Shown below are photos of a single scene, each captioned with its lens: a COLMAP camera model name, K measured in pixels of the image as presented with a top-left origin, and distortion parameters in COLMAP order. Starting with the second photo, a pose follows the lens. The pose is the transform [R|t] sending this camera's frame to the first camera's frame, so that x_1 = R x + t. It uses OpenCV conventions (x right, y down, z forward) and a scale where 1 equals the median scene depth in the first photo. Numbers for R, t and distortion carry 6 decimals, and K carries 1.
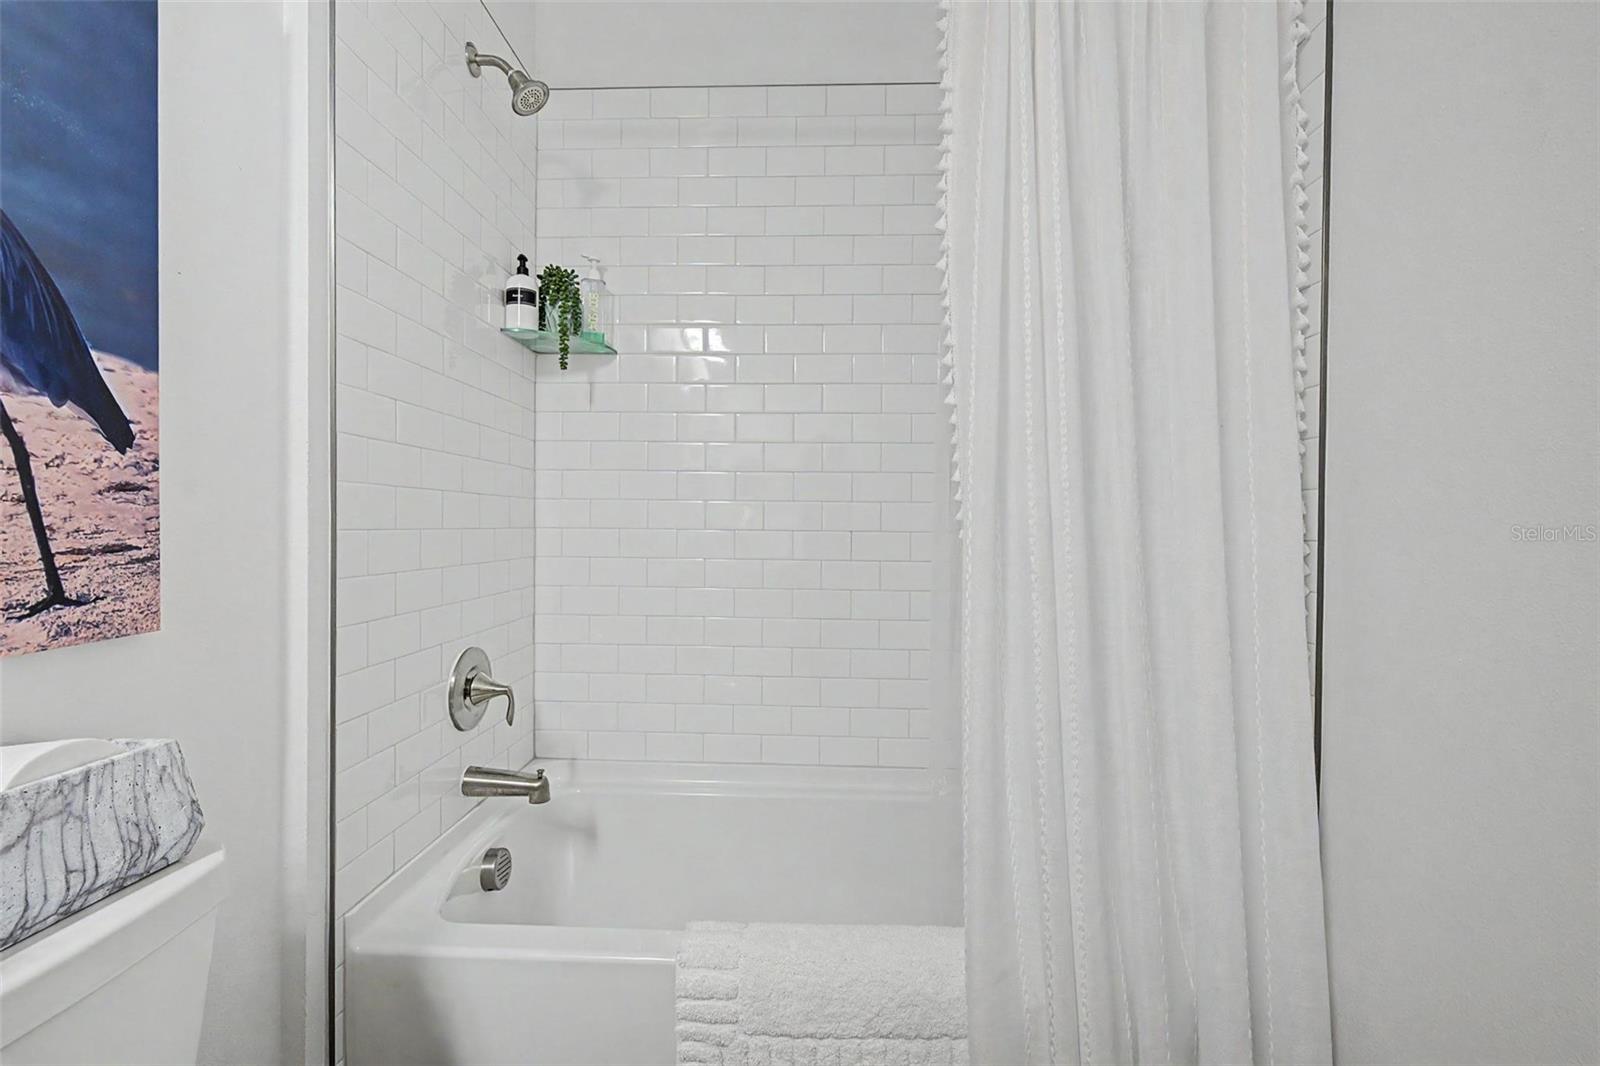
lens RADIAL K [[722.5, 0, 803.1], [0, 722.5, 533.8], [0, 0, 1]] dist [0.003861, 0.000691]
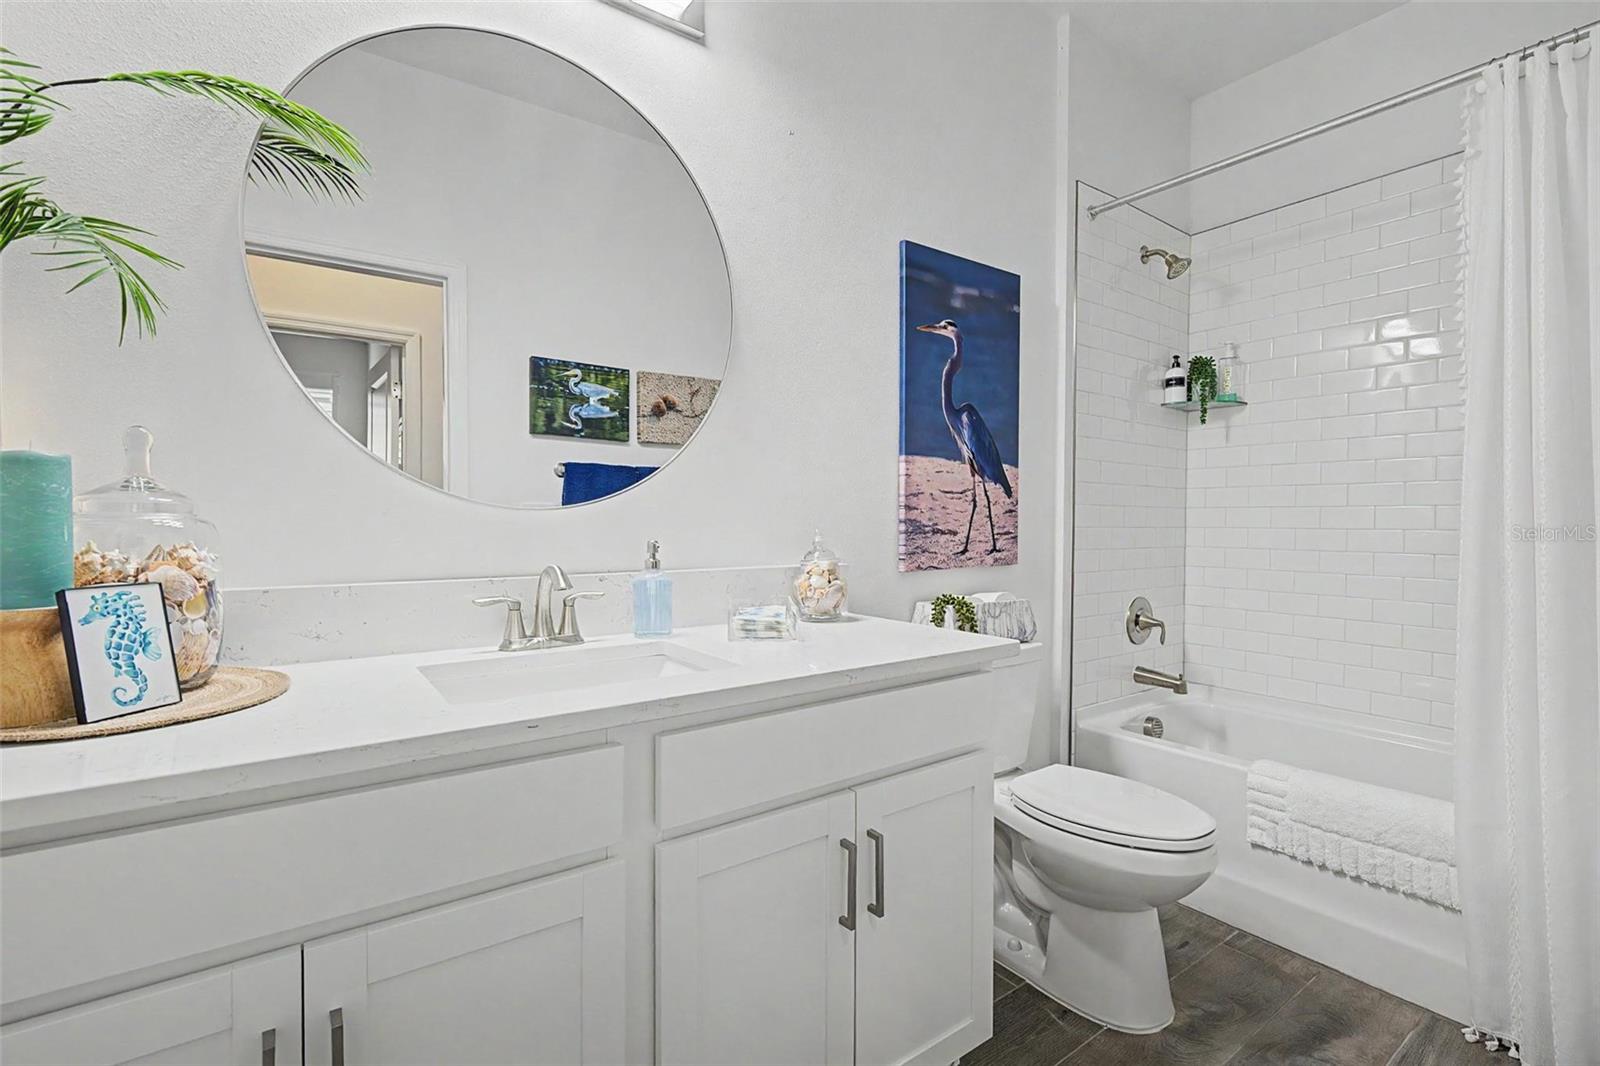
lens RADIAL K [[722.5, 0, 802.1], [0, 722.5, 533.3], [0, 0, 1]] dist [0.003861, 0.000691]
pose [[0.626168, 0.007341, -0.779653, 0.376943], [-0.010274, 0.999947, 0.001164, 0.013063], [0.779620, 0.007281, 0.626210, -0.702849]]
